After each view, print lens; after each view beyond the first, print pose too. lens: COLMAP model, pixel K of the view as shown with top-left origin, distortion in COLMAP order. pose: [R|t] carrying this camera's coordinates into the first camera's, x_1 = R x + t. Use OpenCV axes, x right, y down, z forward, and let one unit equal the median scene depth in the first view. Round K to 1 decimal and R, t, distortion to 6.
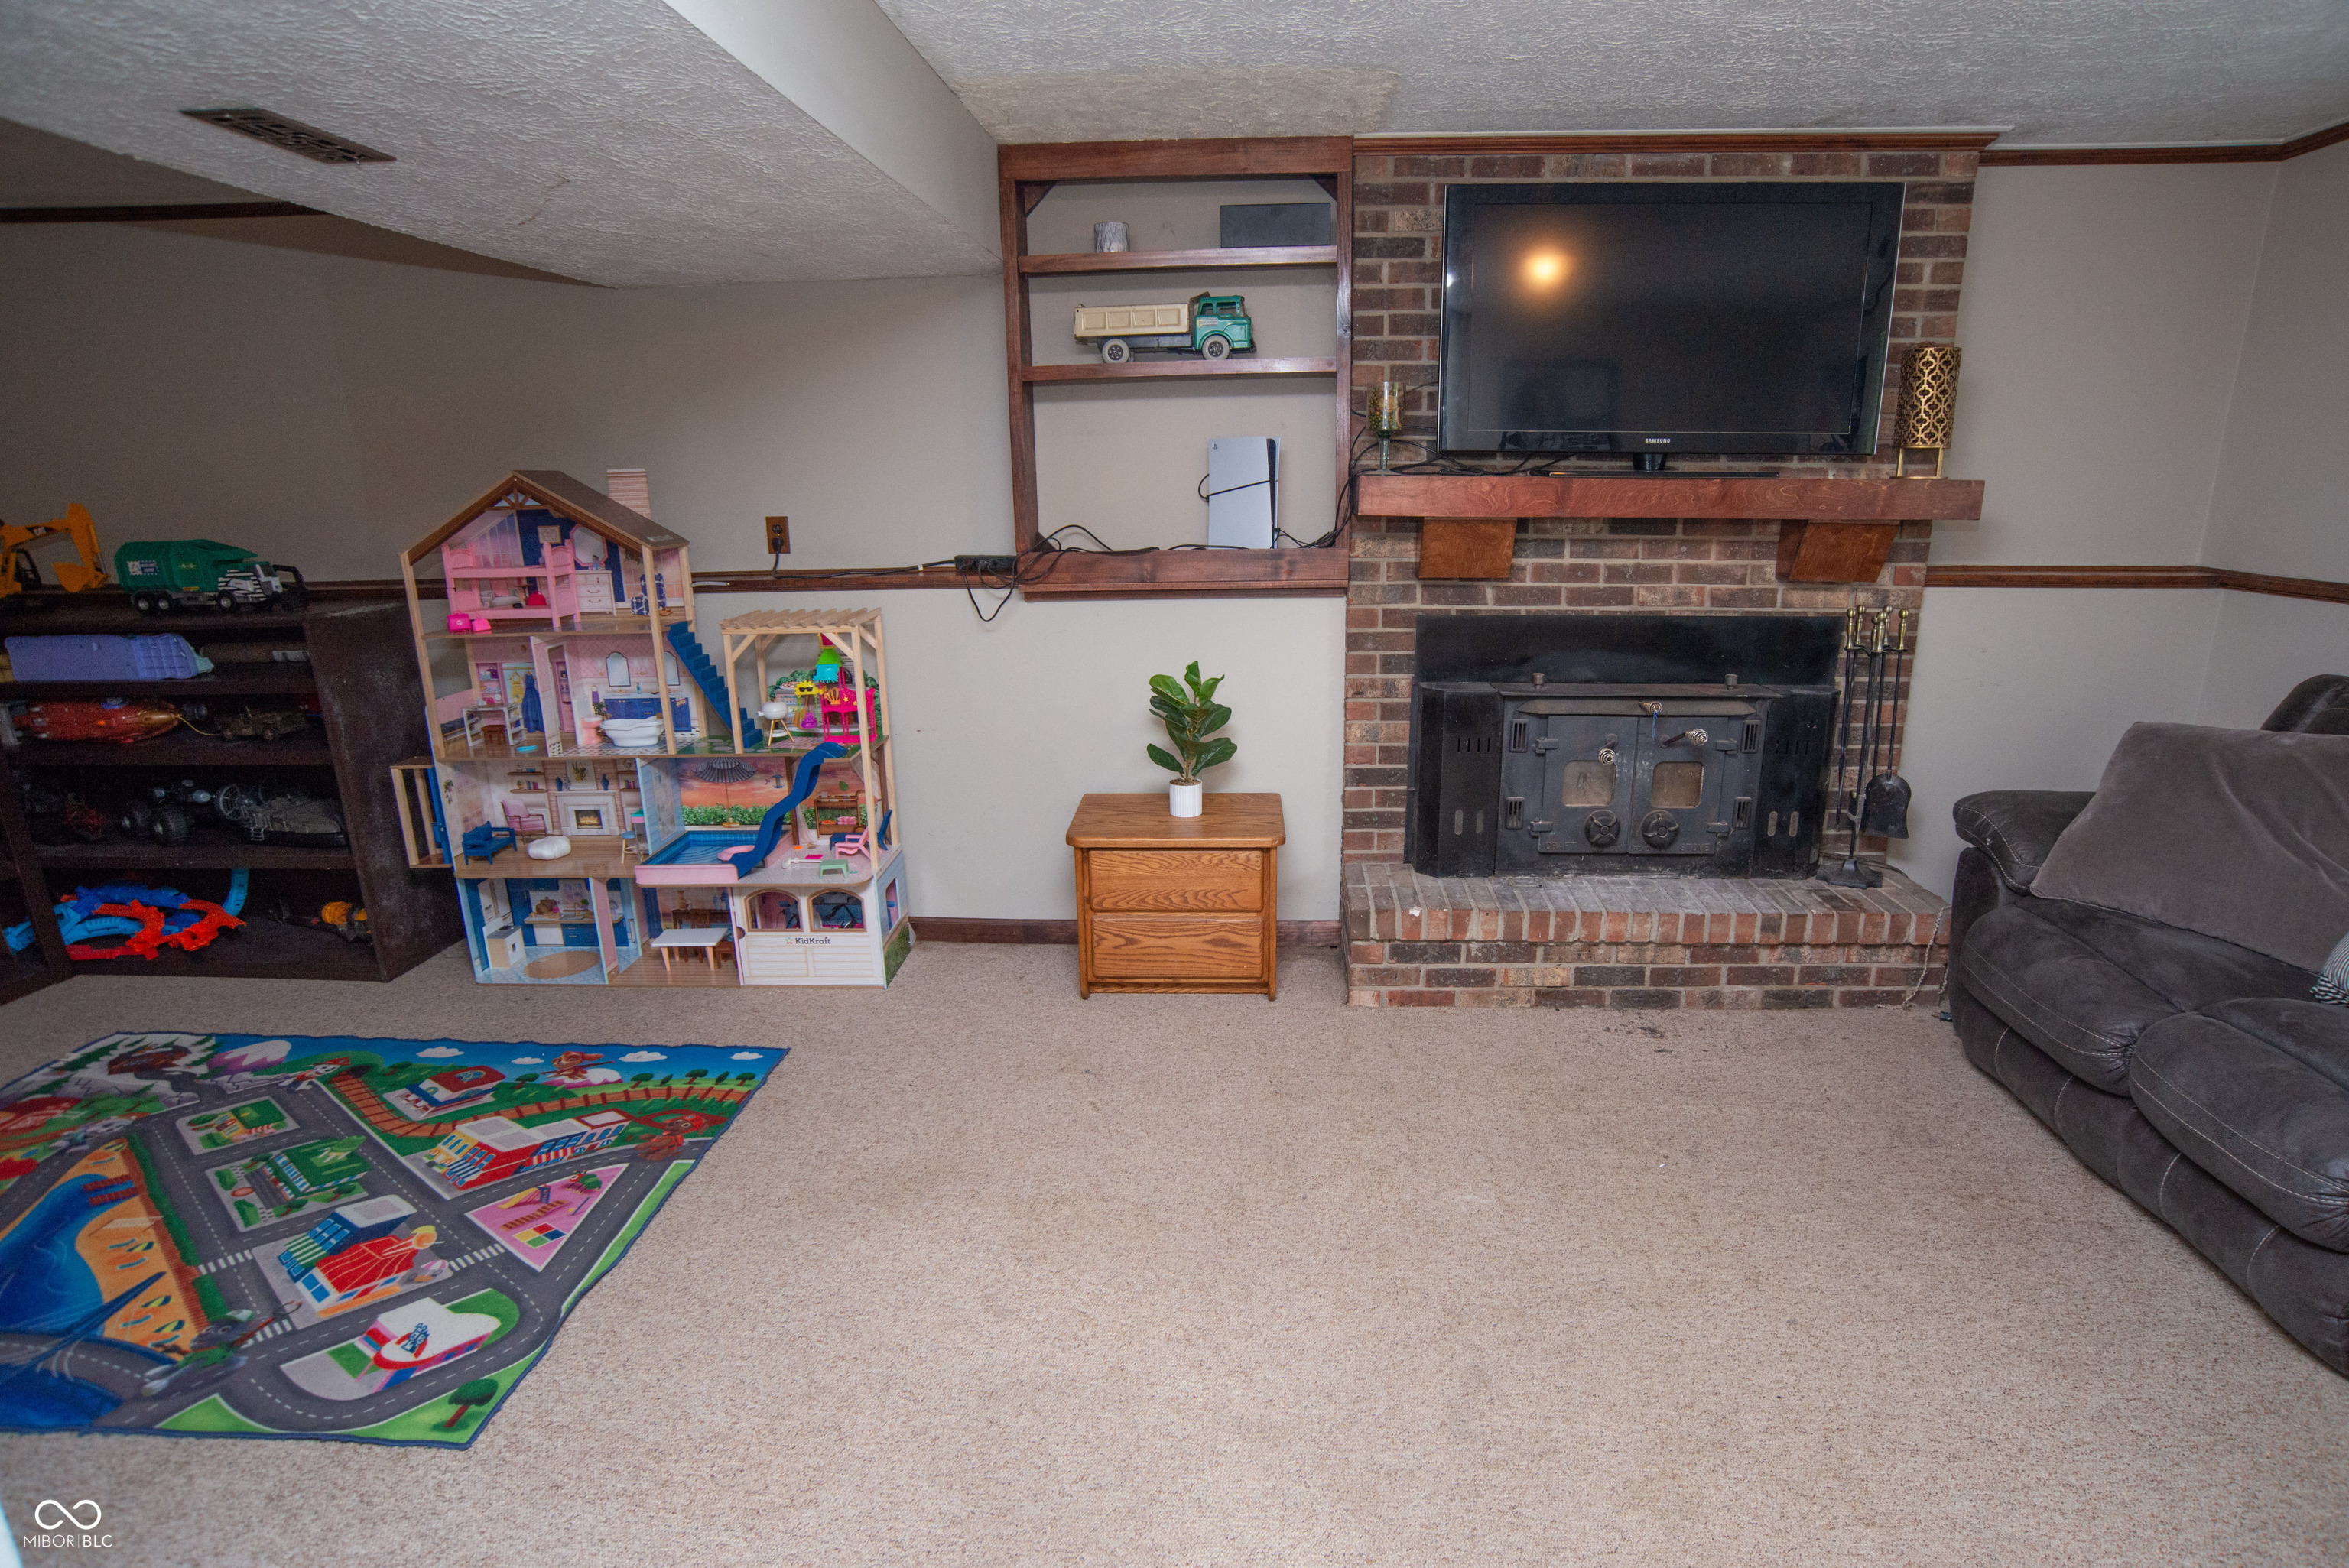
lens RADIAL K [[1206.1, 0, 1202.3], [0, 1206.1, 803.4], [0, 0, 1]] dist [-0.099930, 0.048358]
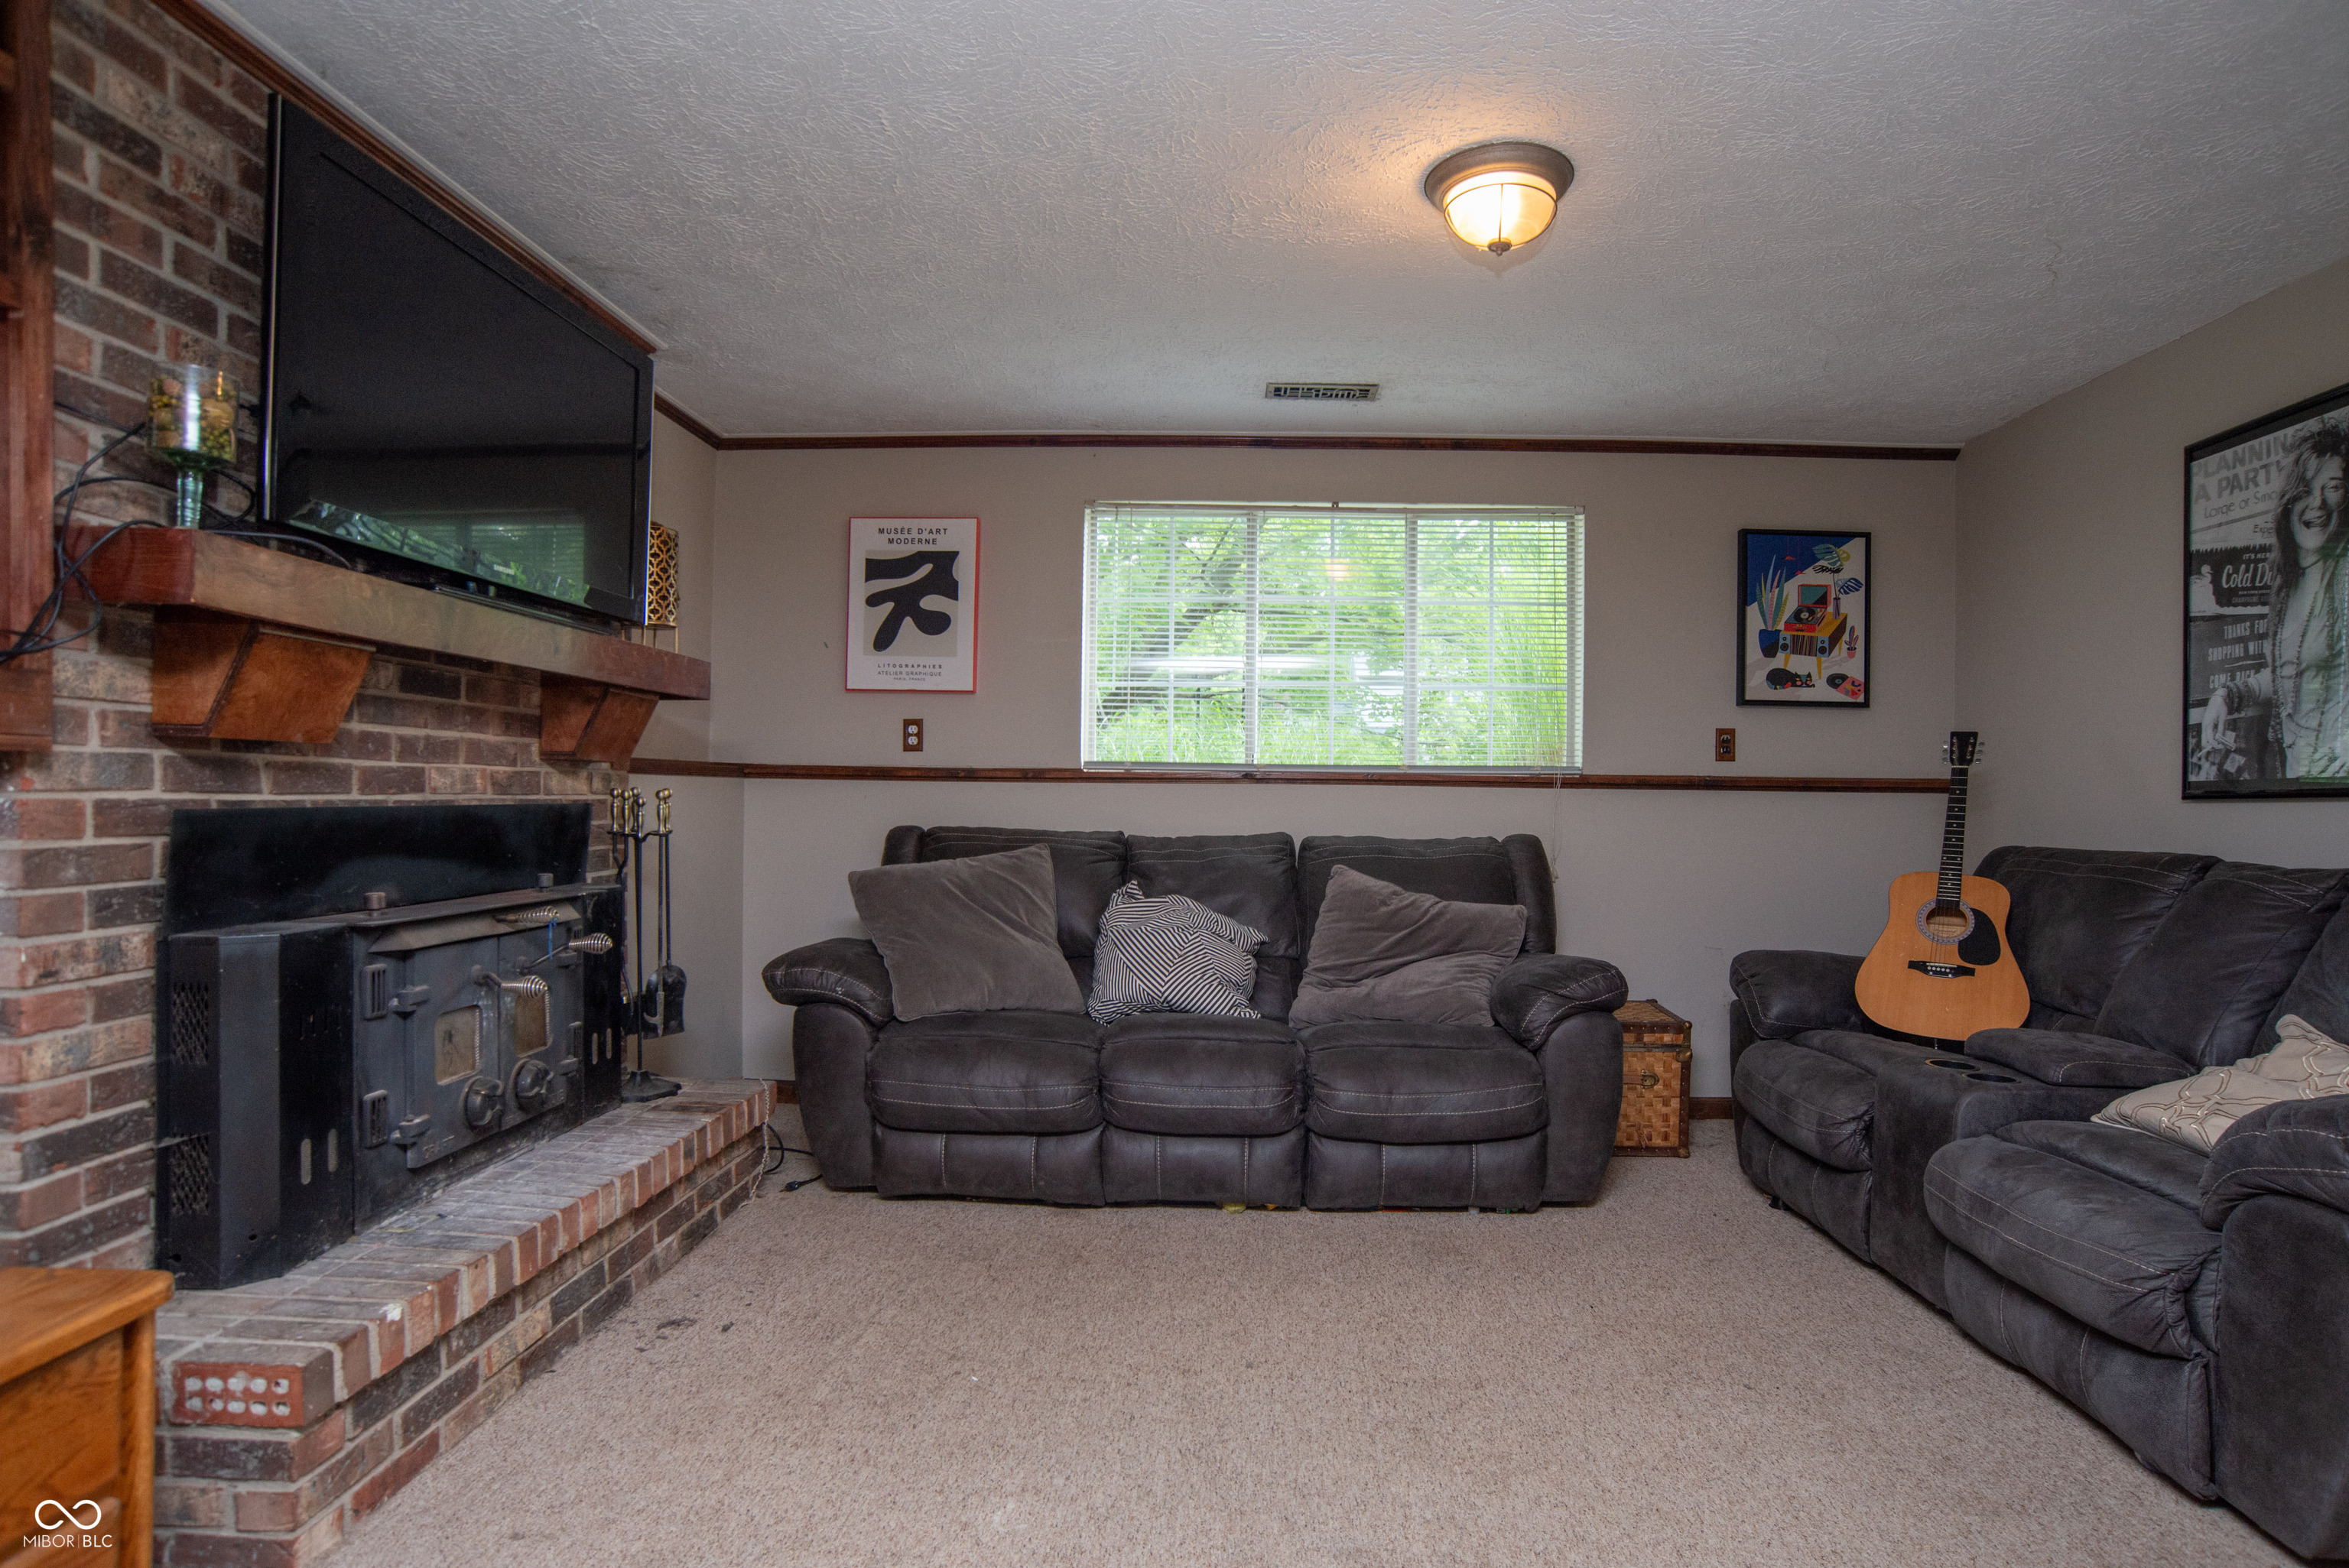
lens RADIAL K [[1206.1, 0, 1191.1], [0, 1206.1, 806.4], [0, 0, 1]] dist [-0.099930, 0.048358]
pose [[-0.028690, 0.003845, 0.999581, -0.362656], [0.258635, 0.965968, 0.003708, -0.042863], [-0.965549, 0.258633, -0.028709, 0.590861]]
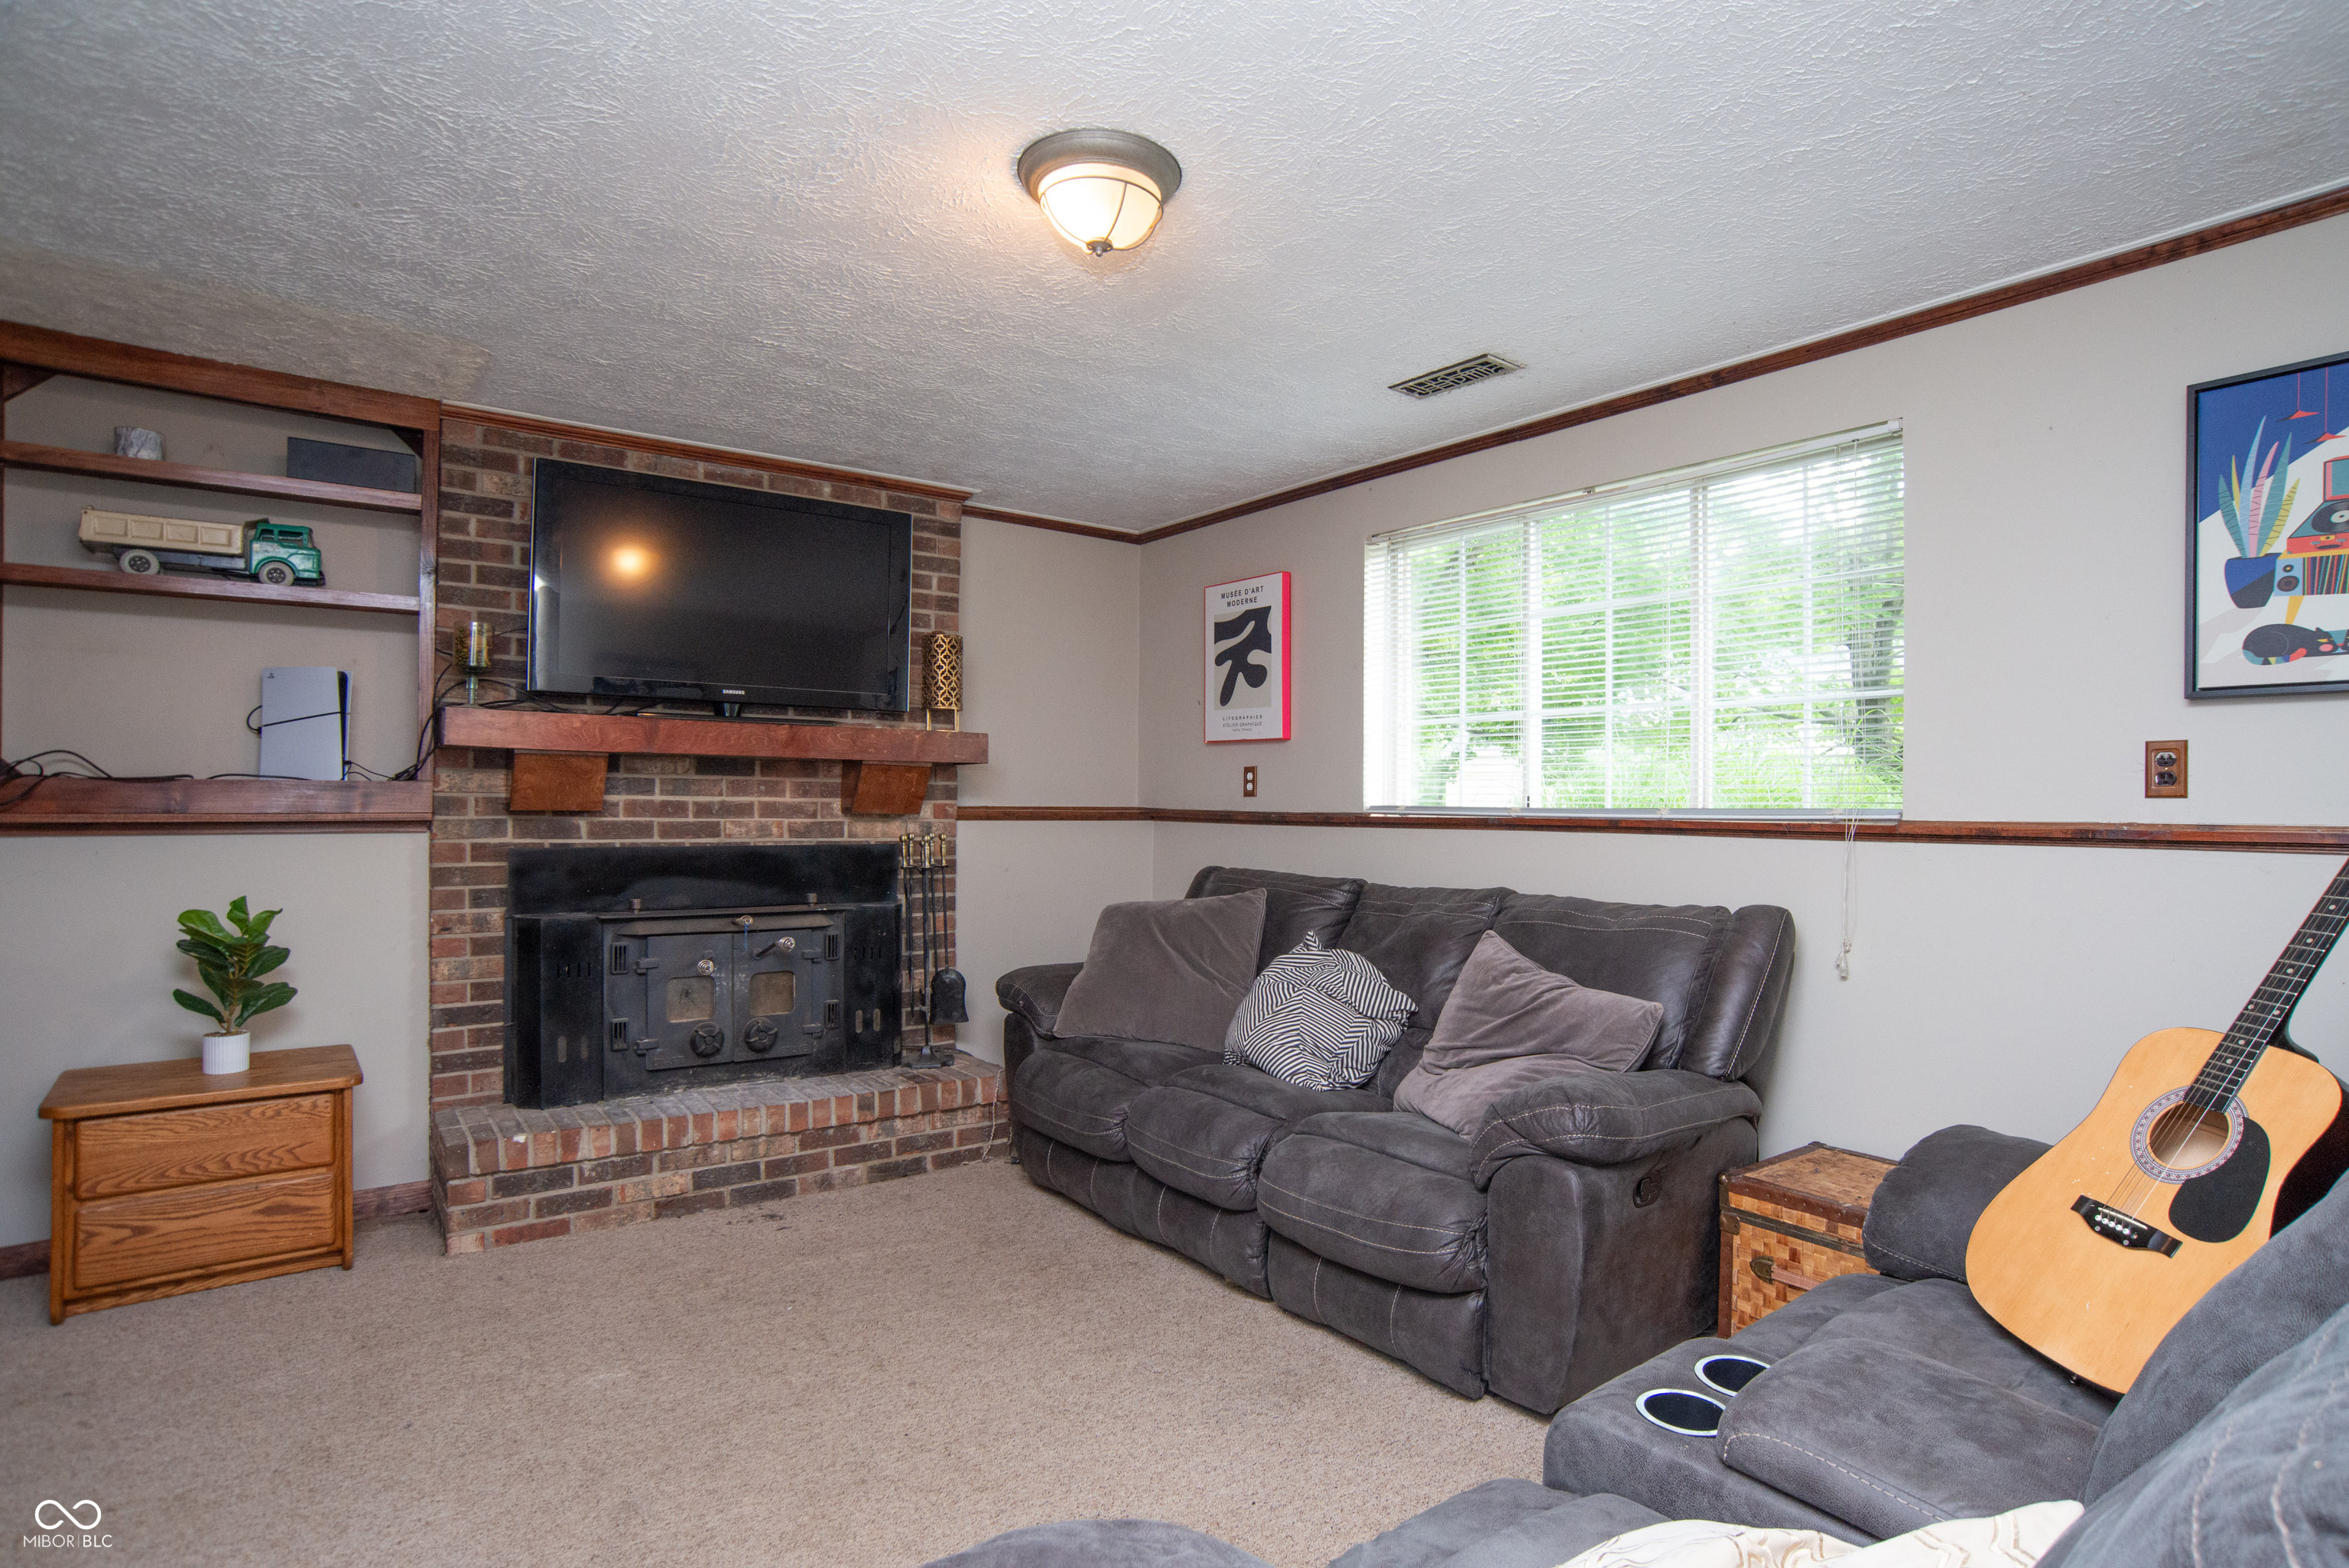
lens RADIAL K [[1206.1, 0, 1206.1], [0, 1206.1, 807.2], [0, 0, 1]] dist [-0.099930, 0.048358]
pose [[0.751589, 0.020268, 0.659320, -0.033578], [0.158540, 0.964678, -0.210383, 0.116857], [-0.640296, 0.262650, 0.721829, -0.111186]]
